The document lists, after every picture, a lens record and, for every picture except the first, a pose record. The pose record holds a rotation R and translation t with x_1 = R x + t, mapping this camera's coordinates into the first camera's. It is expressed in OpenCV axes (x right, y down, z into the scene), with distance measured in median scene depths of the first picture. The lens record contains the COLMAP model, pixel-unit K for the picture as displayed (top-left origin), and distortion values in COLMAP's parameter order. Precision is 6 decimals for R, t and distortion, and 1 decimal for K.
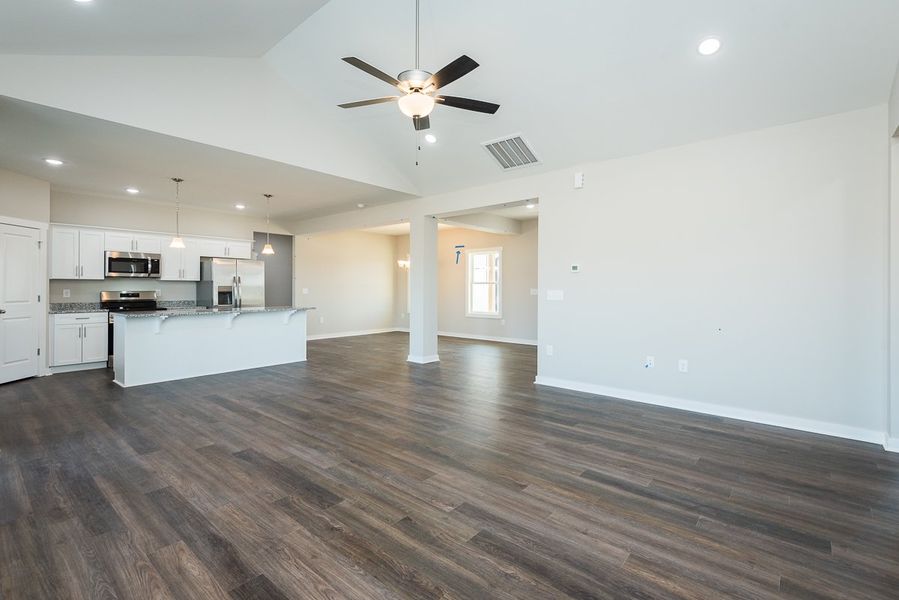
lens RADIAL K [[417.0, 0, 461.7], [0, 417.0, 291.4], [0, 0, 1]] dist [0.000782, -0.000142]
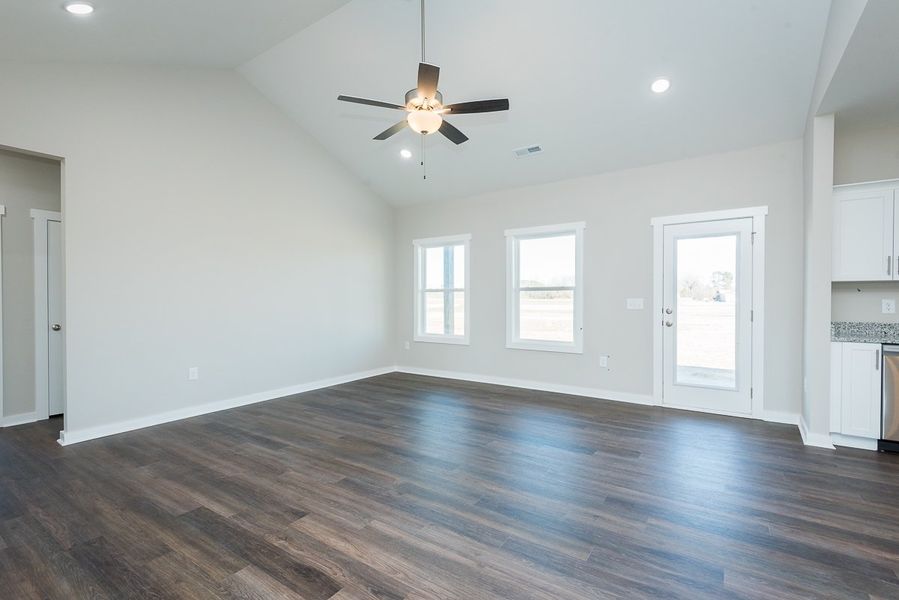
lens RADIAL K [[407.5, 0, 458.7], [0, 407.5, 307.2], [0, 0, 1]] dist [-0.016721, -0.000185]
pose [[-0.994655, -0.000611, -0.103253, -0.089559], [-0.004547, 0.999272, 0.037889, -0.019993], [0.103155, 0.038156, -0.993933, 2.072346]]
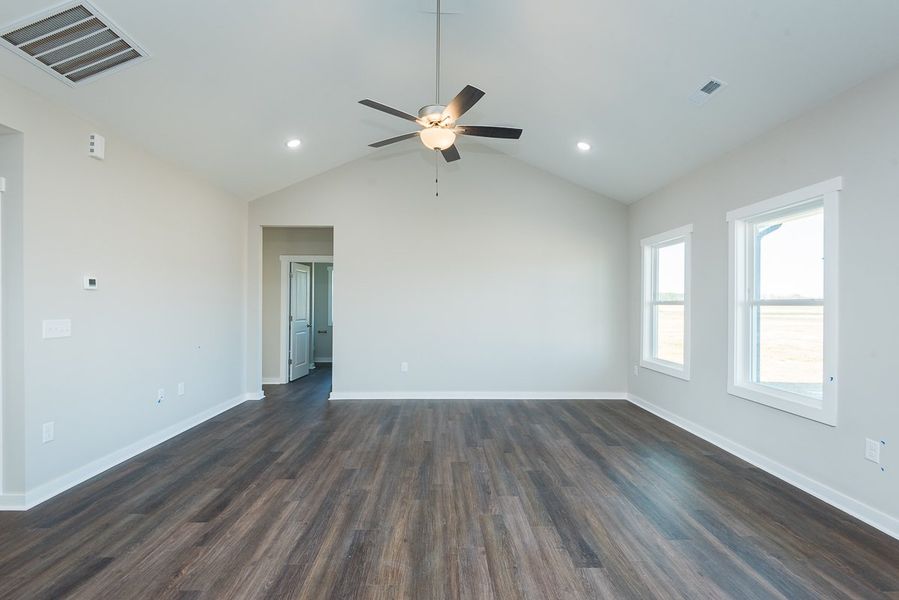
lens RADIAL K [[422.9, 0, 449.5], [0, 422.9, 300.0], [0, 0, 1]] dist [-0.001439, -0.000530]
pose [[-0.654844, -0.001648, 0.755763, -0.937449], [0.004023, 0.999976, 0.005667, -0.051134], [-0.755754, 0.006752, -0.654821, 1.692999]]
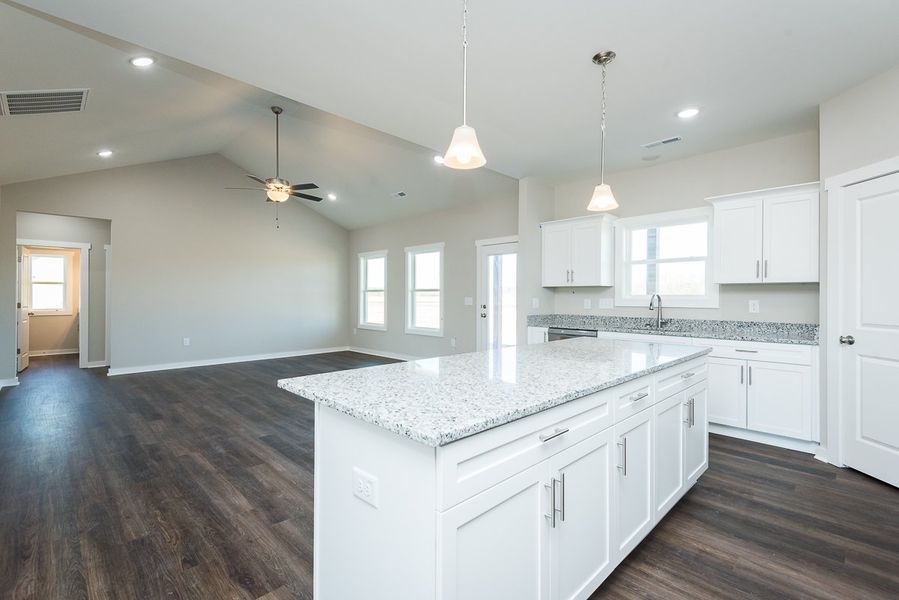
lens RADIAL K [[416.0, 0, 446.8], [0, 416.0, 290.0], [0, 0, 1]] dist [0.031915, -0.000018]
pose [[-0.994224, -0.007400, 0.107065, -1.070847], [-0.007302, 0.999972, 0.001313, -0.039983], [-0.107072, 0.000524, -0.994251, 2.836422]]
